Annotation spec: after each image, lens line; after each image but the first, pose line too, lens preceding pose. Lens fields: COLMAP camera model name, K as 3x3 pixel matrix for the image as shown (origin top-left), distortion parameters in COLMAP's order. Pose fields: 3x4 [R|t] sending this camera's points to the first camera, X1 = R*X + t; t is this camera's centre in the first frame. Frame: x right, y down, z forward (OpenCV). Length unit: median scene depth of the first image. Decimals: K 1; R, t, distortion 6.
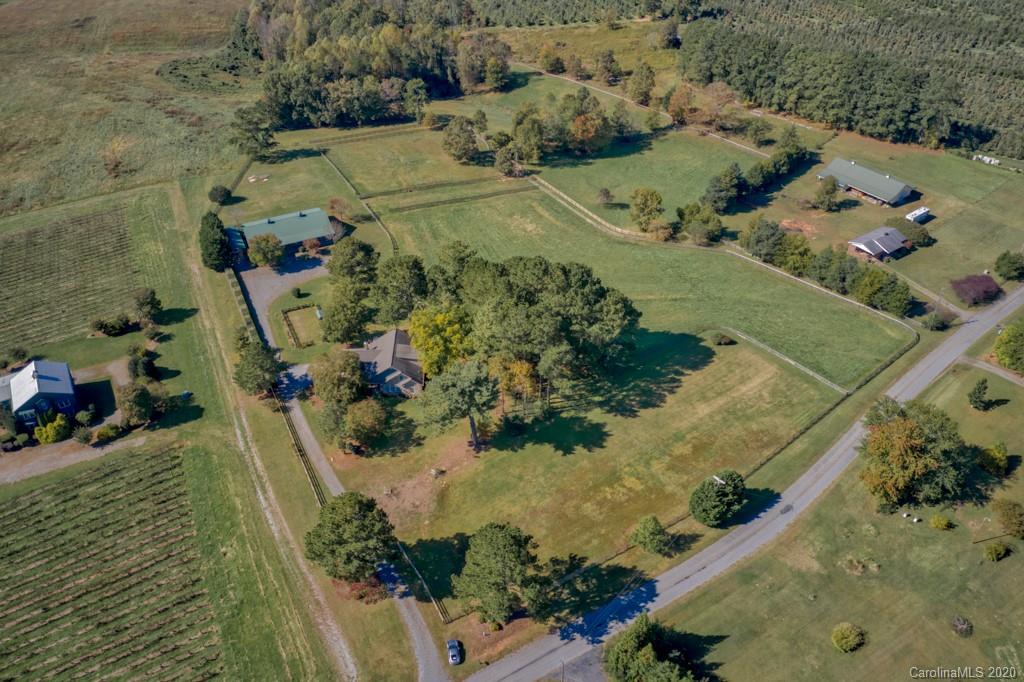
lens RADIAL K [[788.1, 0, 512.0], [0, 788.1, 341.0], [0, 0, 1]] dist [-0.072298, -0.002117]
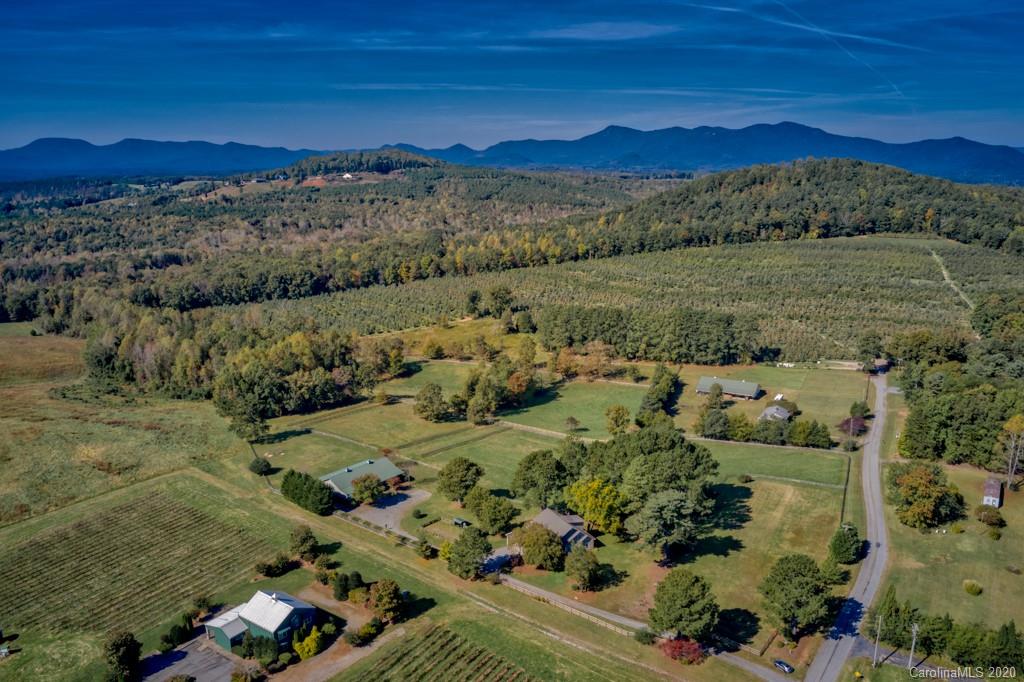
lens RADIAL K [[788.1, 0, 512.0], [0, 788.1, 341.0], [0, 0, 1]] dist [-0.072298, -0.002117]
pose [[0.910869, -0.093881, 0.401876, -0.416883], [0.247234, 0.903835, -0.349225, 0.102223], [-0.330444, 0.417456, 0.846485, -0.084524]]
